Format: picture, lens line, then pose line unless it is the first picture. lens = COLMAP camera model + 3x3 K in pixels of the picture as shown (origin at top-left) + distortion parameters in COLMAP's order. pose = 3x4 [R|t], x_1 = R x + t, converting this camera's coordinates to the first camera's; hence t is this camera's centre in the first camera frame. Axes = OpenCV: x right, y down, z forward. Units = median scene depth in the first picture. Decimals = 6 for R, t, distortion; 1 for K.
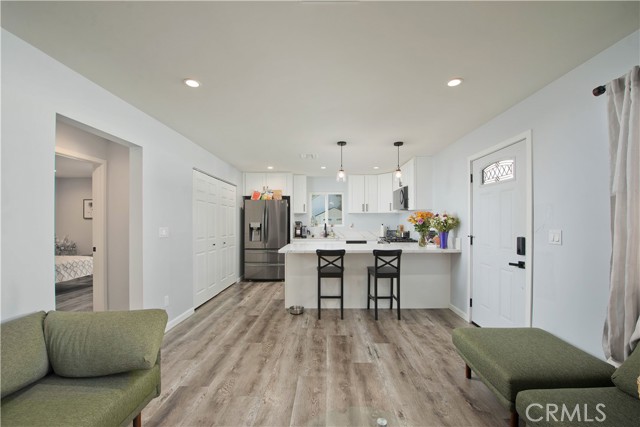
lens RADIAL K [[256.7, 0, 320.0], [0, 256.7, 223.3], [0, 0, 1]] dist [-0.000693, -0.000029]
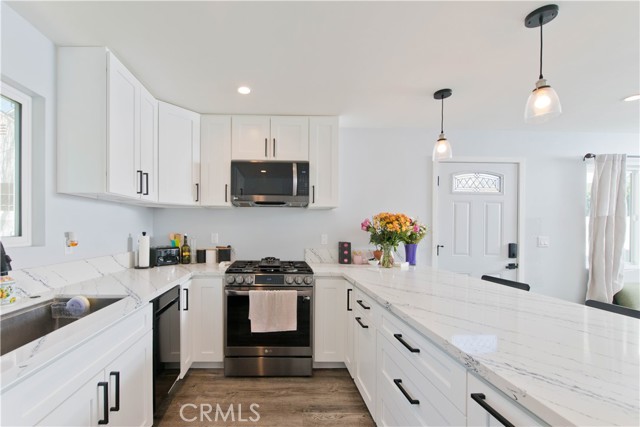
lens RADIAL K [[269.8, 0, 278.0], [0, 269.8, 230.1], [0, 0, 1]] dist [0.001341, -0.000222]
pose [[-0.040114, -0.006830, 0.999172, -0.371164], [-0.005726, 0.999962, 0.006605, -0.008306], [-0.999179, -0.005456, -0.040152, 1.807123]]
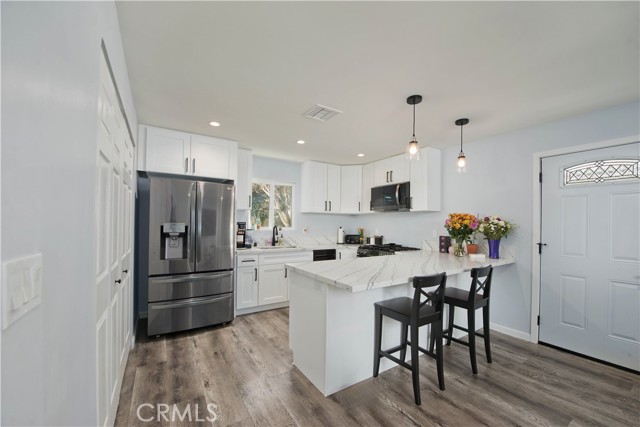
lens RADIAL K [[254.8, 0, 320.9], [0, 254.8, 221.5], [0, 0, 1]] dist [-0.021364, -0.000092]
pose [[0.831016, 0.018570, 0.555938, -0.571706], [-0.012306, 0.999812, -0.015001, -0.003730], [-0.556112, 0.005625, 0.831088, 0.803207]]
